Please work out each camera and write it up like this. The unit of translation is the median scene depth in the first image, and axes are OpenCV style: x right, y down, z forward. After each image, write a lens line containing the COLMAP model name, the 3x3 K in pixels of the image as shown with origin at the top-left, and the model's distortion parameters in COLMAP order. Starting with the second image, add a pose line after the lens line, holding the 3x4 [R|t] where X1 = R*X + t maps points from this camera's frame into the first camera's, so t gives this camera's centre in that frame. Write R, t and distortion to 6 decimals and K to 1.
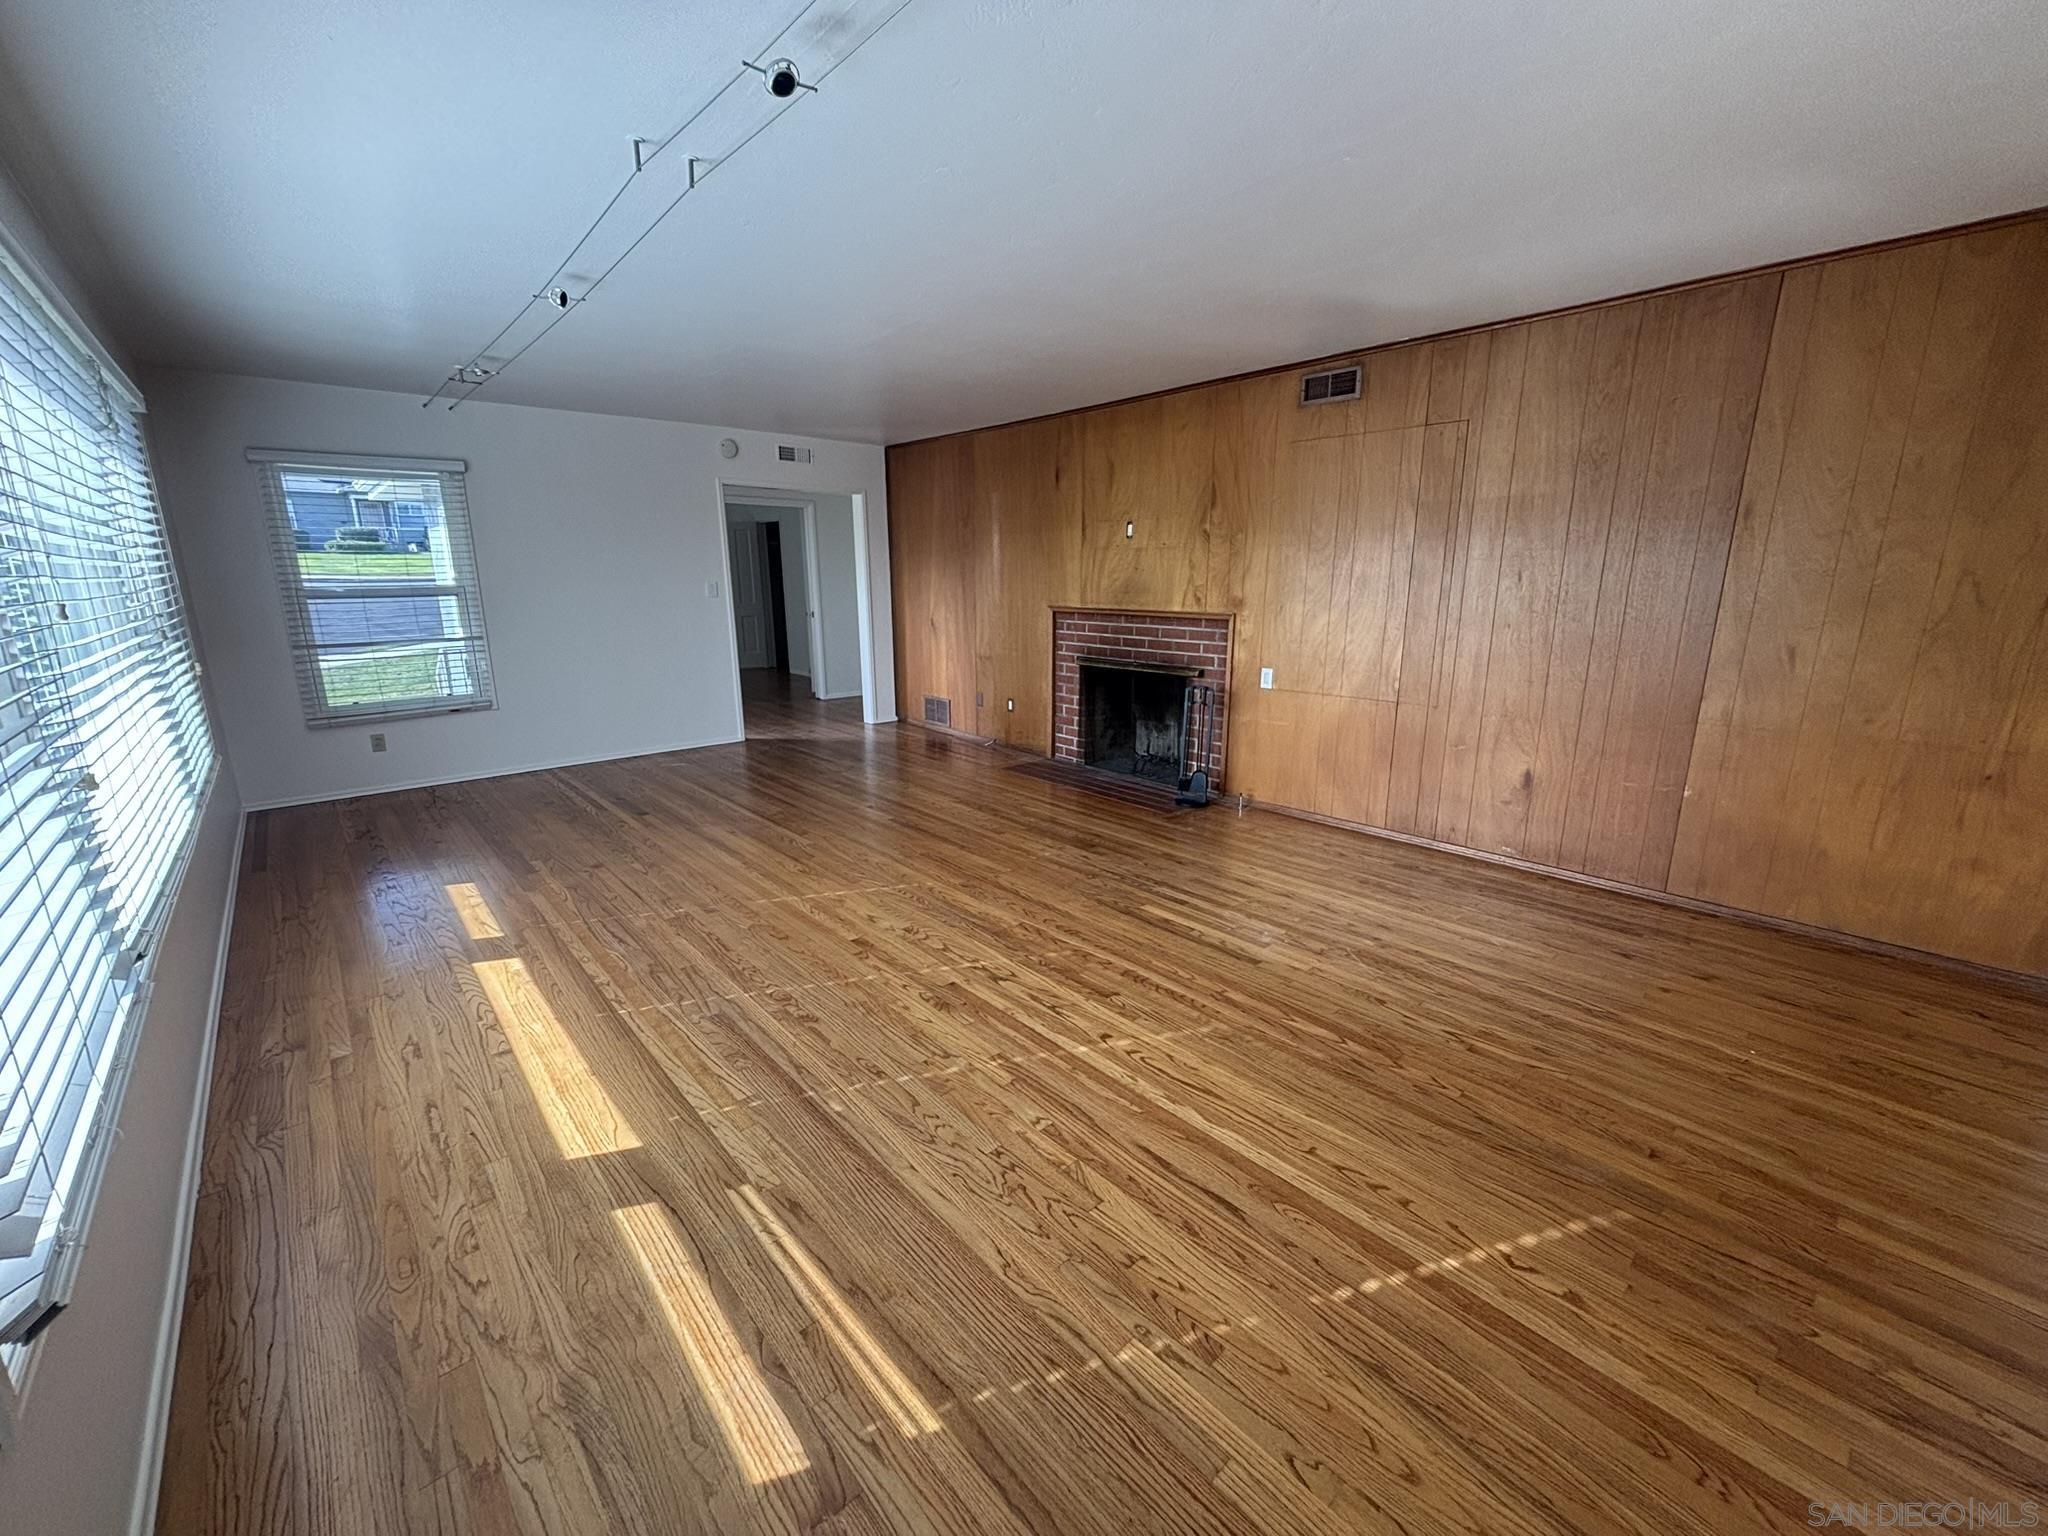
lens RADIAL K [[823.4, 0, 1019.2], [0, 823.4, 768.2], [0, 0, 1]] dist [0.002650, -0.000728]
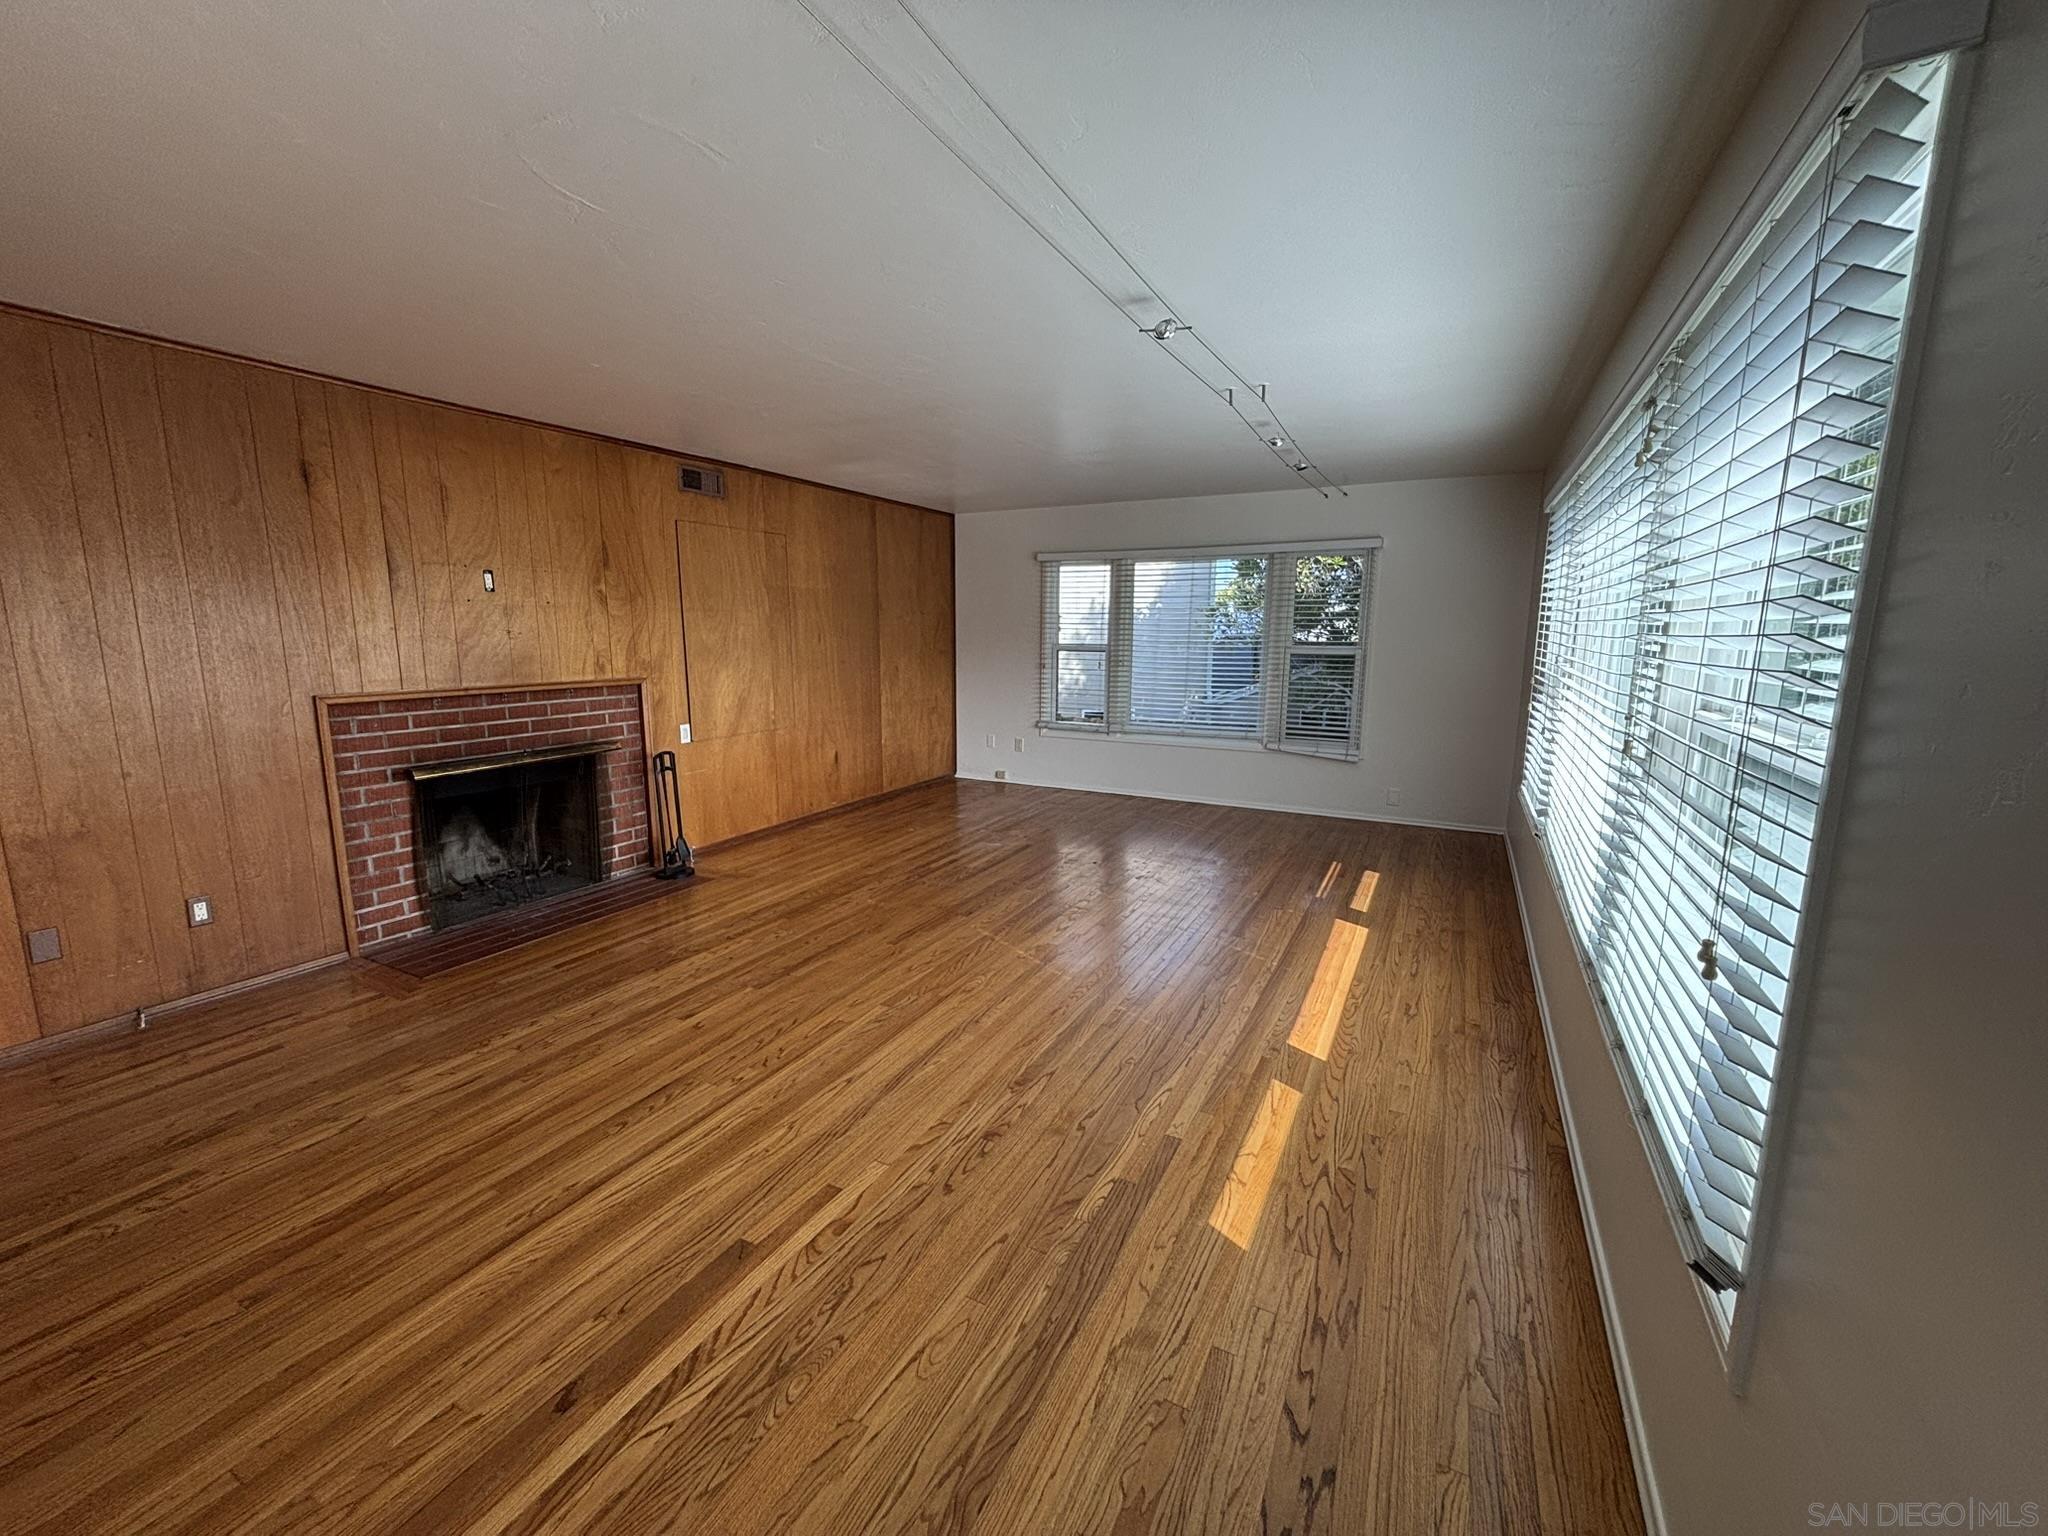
lens RADIAL K [[823.4, 0, 1026.7], [0, 823.4, 762.2], [0, 0, 1]] dist [0.002650, -0.000728]
pose [[-0.364390, -0.149323, 0.919197, -0.920387], [0.215078, 0.946880, 0.239082, -0.255105], [-0.906069, 0.284818, -0.312917, 1.029326]]
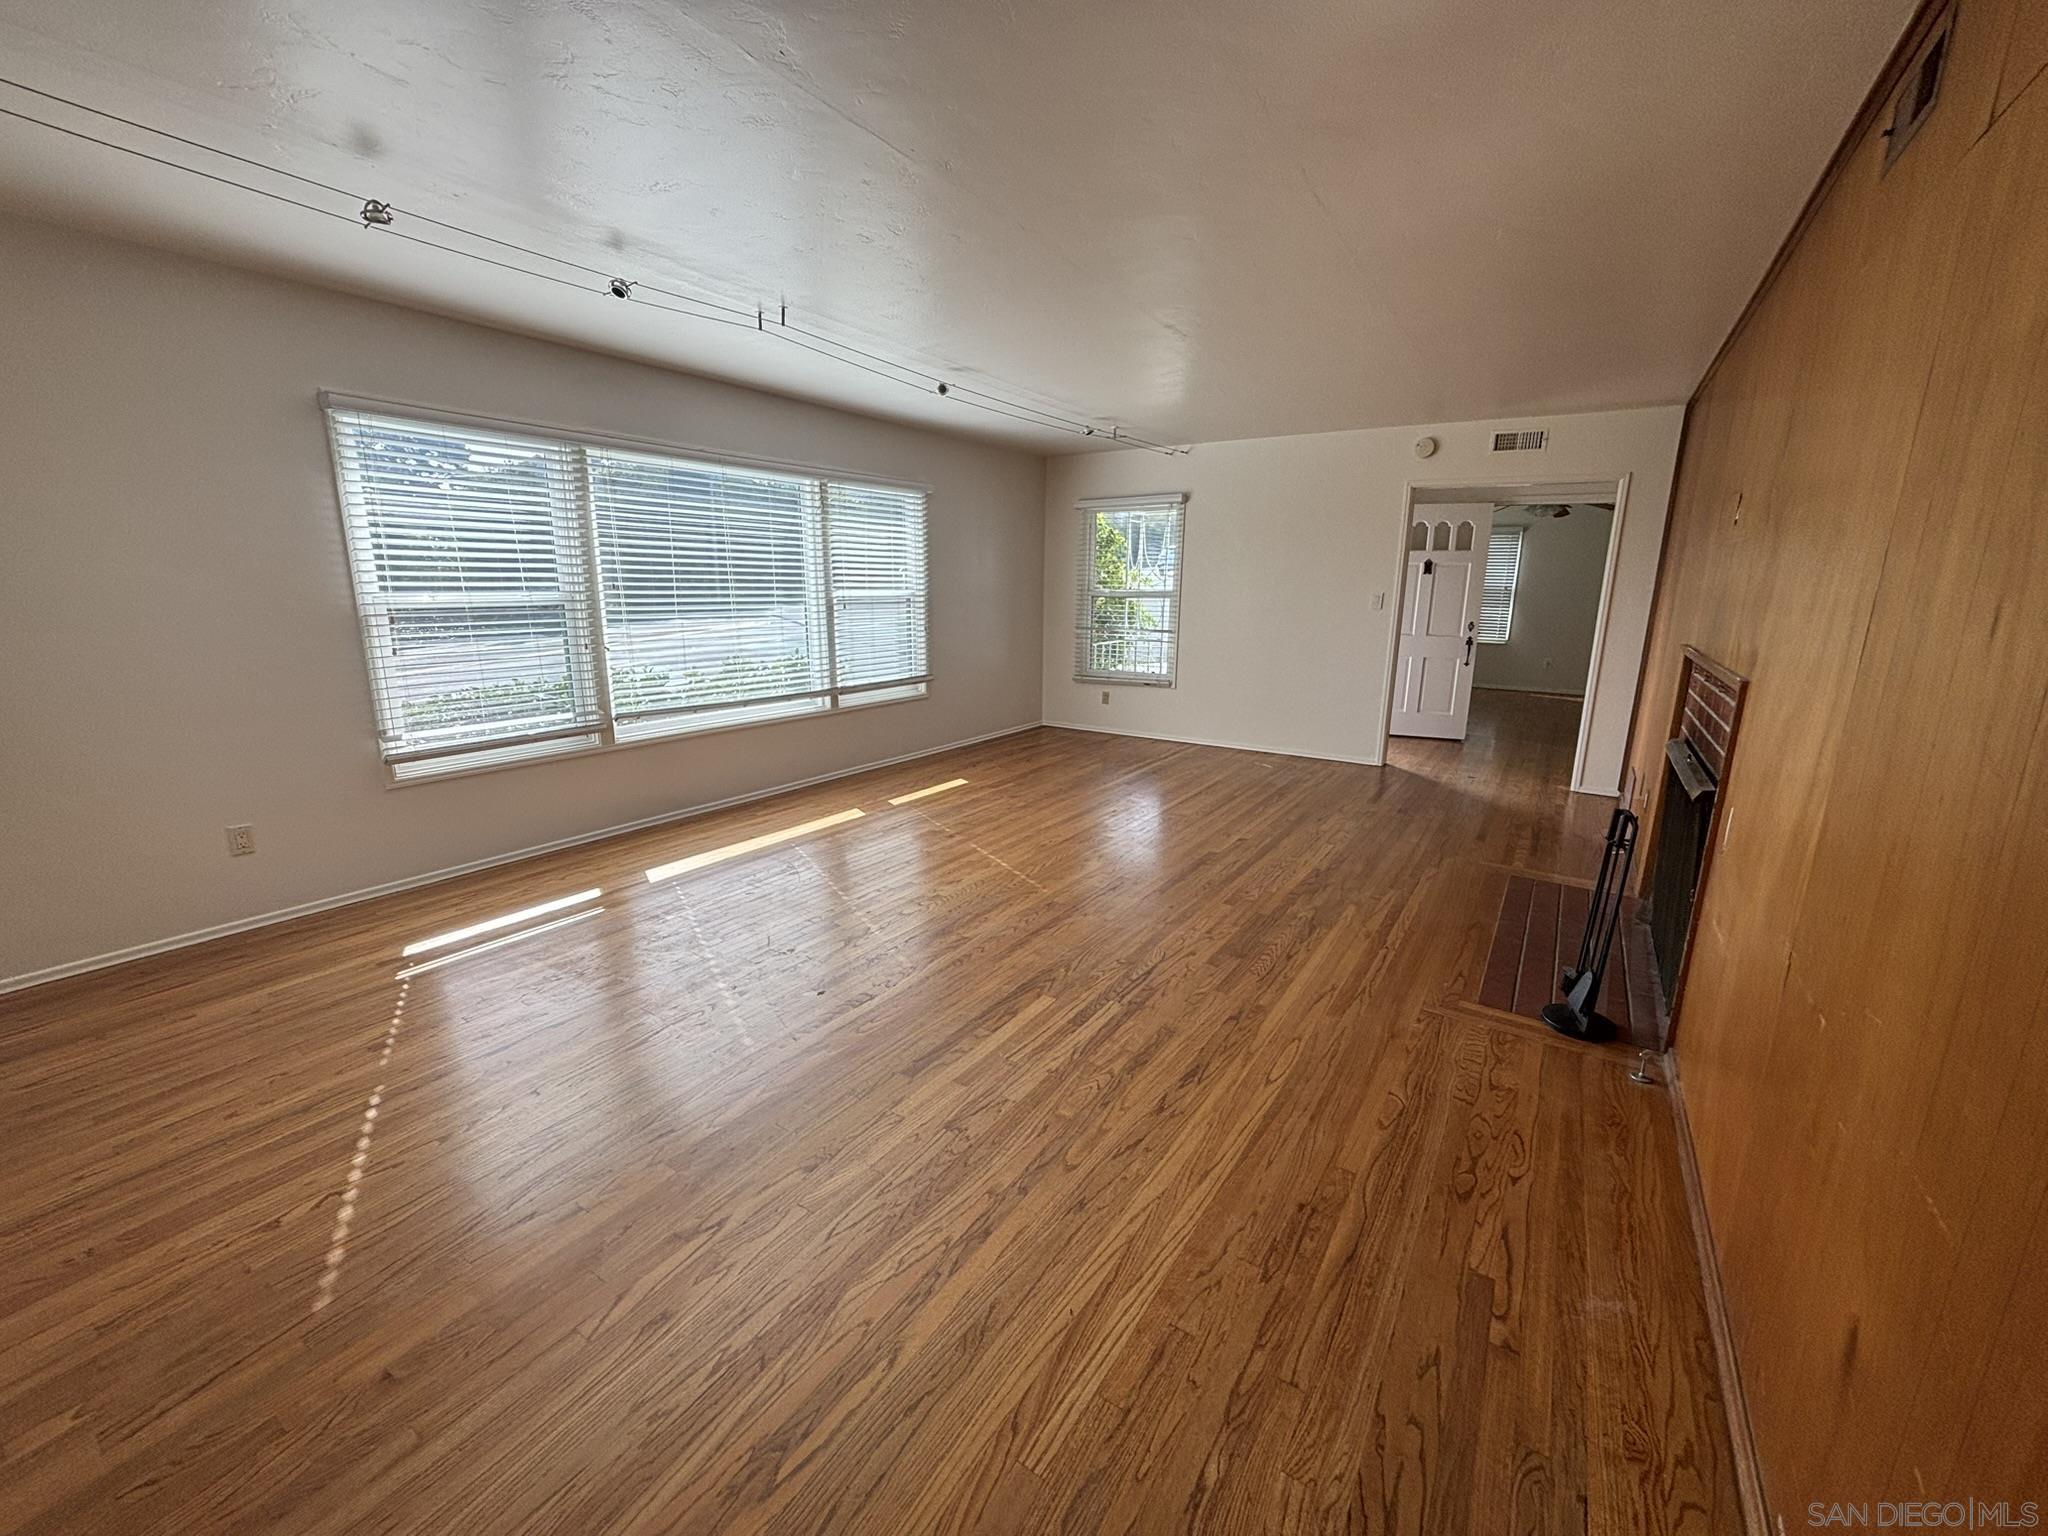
lens RADIAL K [[823.4, 0, 1011.8], [0, 823.4, 758.5], [0, 0, 1]] dist [0.002650, -0.000728]
pose [[0.250436, 0.213947, -0.944197, 0.667979], [-0.239526, 0.958648, 0.153691, -0.132640], [0.938035, 0.187670, 0.291326, 0.544548]]
